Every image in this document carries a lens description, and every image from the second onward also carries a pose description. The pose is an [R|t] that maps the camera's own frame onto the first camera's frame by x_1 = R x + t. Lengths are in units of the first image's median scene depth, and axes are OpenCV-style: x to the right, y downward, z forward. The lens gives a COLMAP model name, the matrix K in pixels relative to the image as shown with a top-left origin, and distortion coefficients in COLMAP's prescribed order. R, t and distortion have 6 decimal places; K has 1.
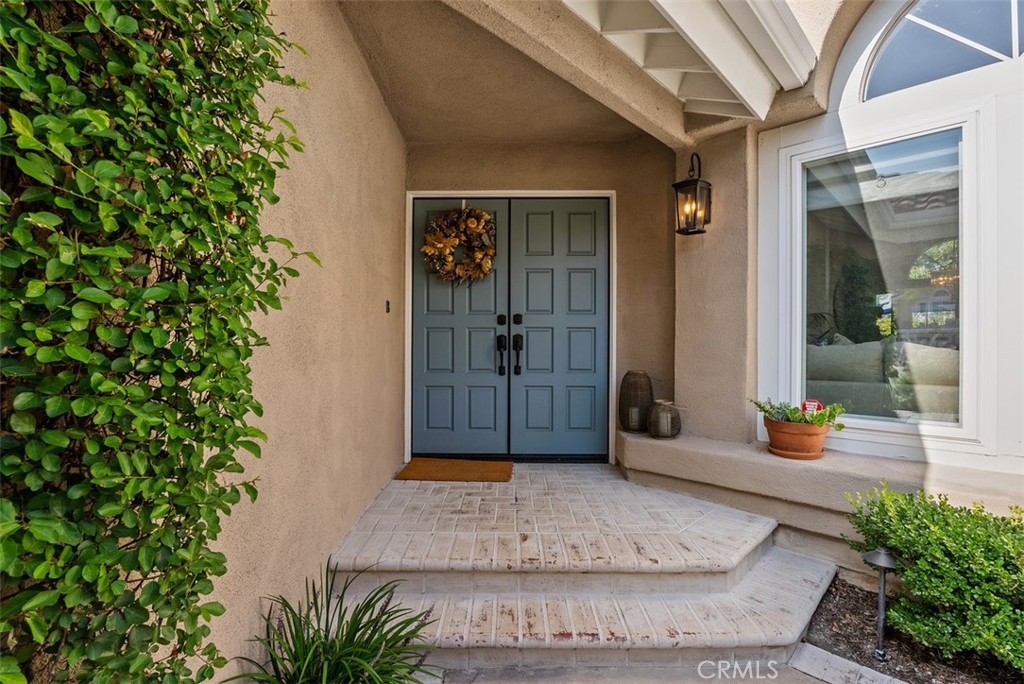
lens RADIAL K [[468.9, 0, 512.0], [0, 468.9, 342.0], [0, 0, 1]] dist [-0.012147, 0.000180]
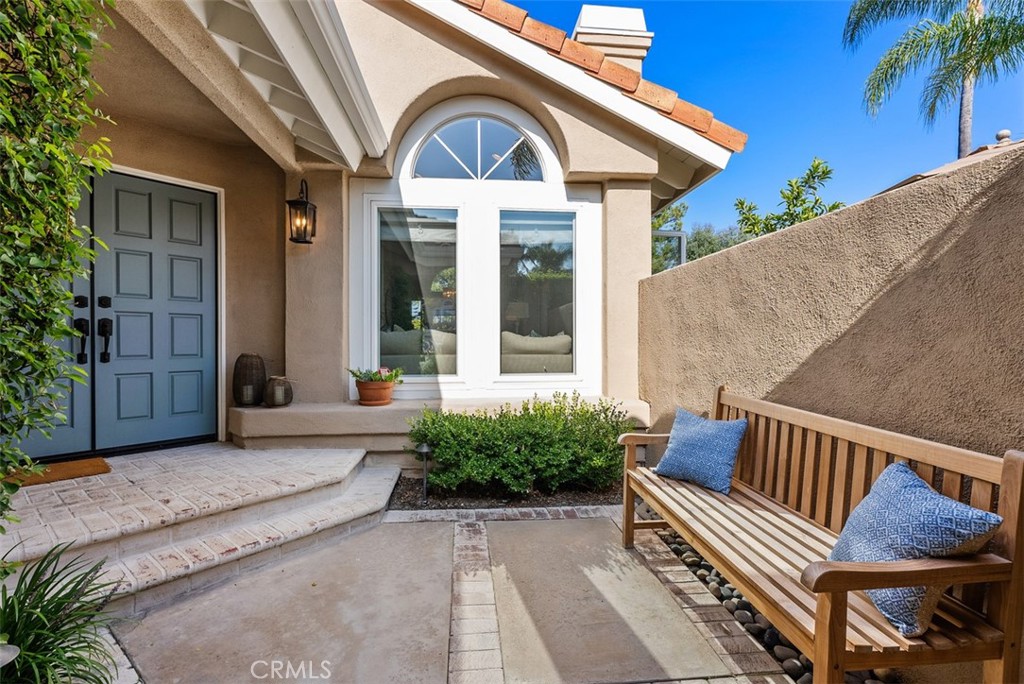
lens RADIAL K [[468.6, 0, 510.1], [0, 468.6, 349.5], [0, 0, 1]] dist [-0.002961, 0.000078]
pose [[0.637611, -0.016793, 0.770175, -0.250767], [0.001187, 0.999783, 0.020817, 0.034925], [-0.770358, -0.012358, 0.637492, -0.264437]]
